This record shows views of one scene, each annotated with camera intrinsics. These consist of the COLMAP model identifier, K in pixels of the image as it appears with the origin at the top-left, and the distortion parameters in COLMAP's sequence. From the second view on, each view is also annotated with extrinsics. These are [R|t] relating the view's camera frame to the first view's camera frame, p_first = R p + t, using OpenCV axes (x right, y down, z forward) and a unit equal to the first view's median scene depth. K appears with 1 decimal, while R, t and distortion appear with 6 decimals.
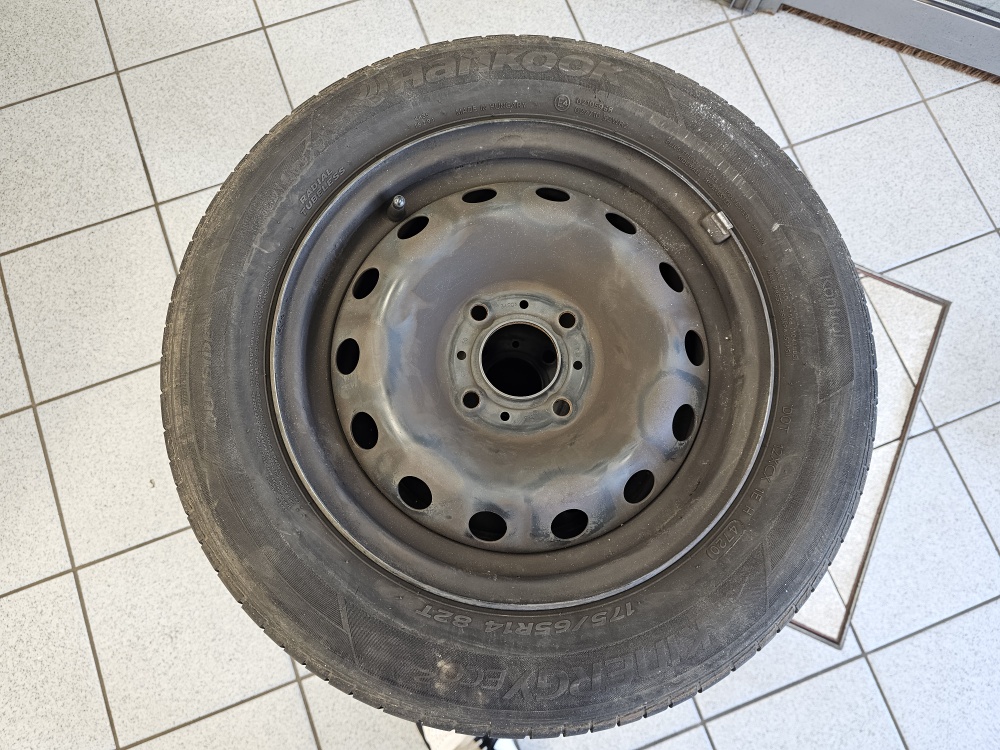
lens RADIAL K [[668.3, 0, 506.2], [0, 668.3, 372.7], [0, 0, 1]] dist [0.073252, -0.084249]
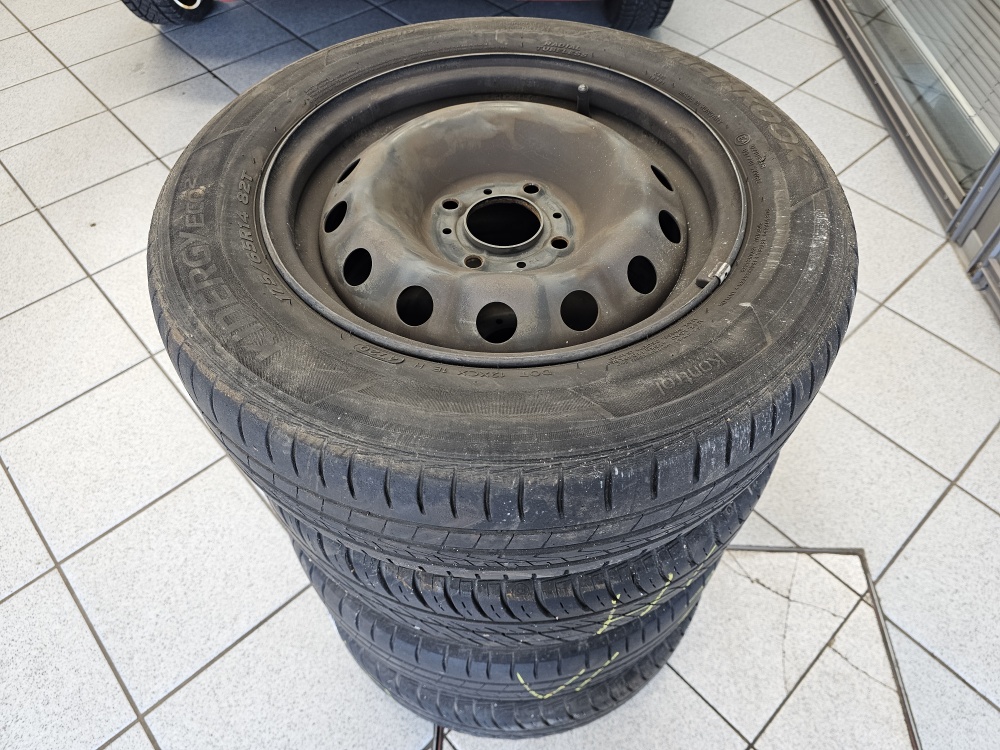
lens RADIAL K [[668.3, 0, 506.2], [0, 668.3, 372.7], [0, 0, 1]] dist [0.073252, -0.084249]
pose [[0.374845, 0.726968, -0.575334, 0.819117], [-0.907425, 0.414831, -0.067047, 0.147652], [0.189925, 0.547205, 0.815166, 0.290464]]
